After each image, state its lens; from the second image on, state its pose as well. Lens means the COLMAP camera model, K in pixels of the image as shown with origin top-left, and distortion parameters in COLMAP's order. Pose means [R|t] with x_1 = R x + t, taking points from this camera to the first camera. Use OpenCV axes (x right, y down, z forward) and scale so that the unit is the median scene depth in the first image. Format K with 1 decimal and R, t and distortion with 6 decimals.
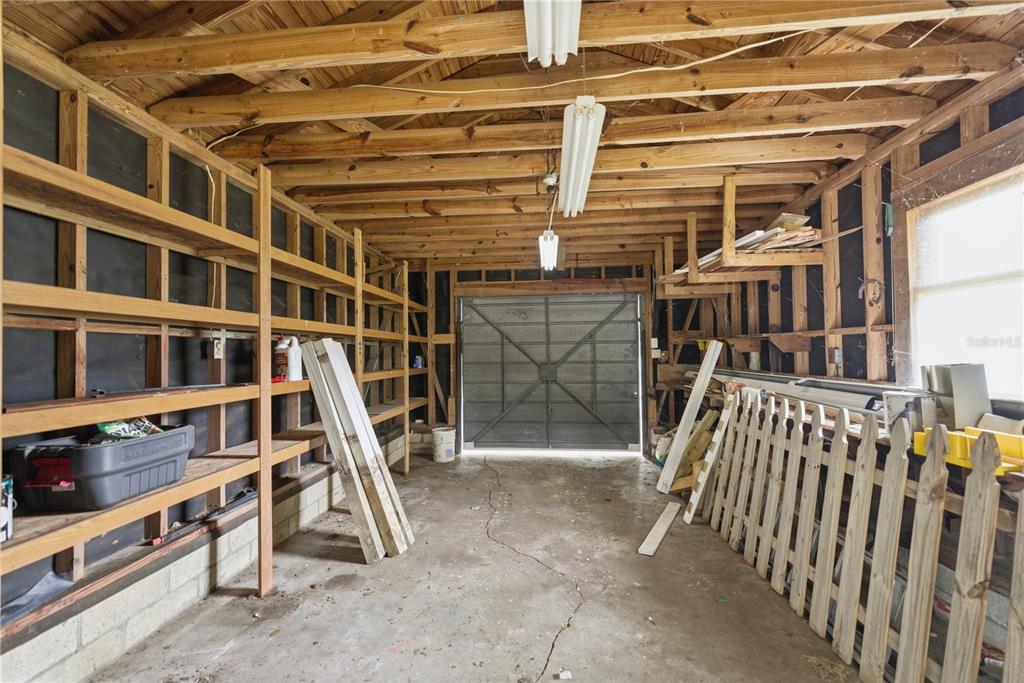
lens RADIAL K [[430.3, 0, 512.7], [0, 430.3, 346.5], [0, 0, 1]] dist [-0.000844, -0.000068]
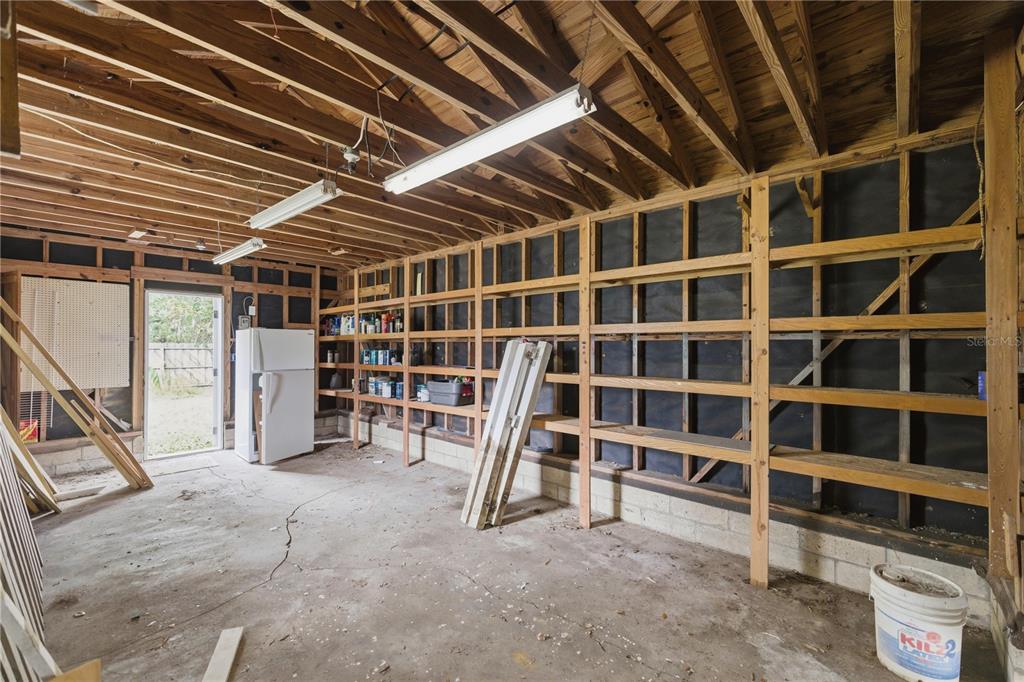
lens RADIAL K [[430.3, 0, 512.7], [0, 430.3, 346.0], [0, 0, 1]] dist [-0.000844, -0.000068]
pose [[-0.607455, 0.008598, -0.794308, 0.592637], [0.018296, 0.999828, -0.003170, -0.000235], [0.794144, -0.016459, -0.607507, 1.819419]]
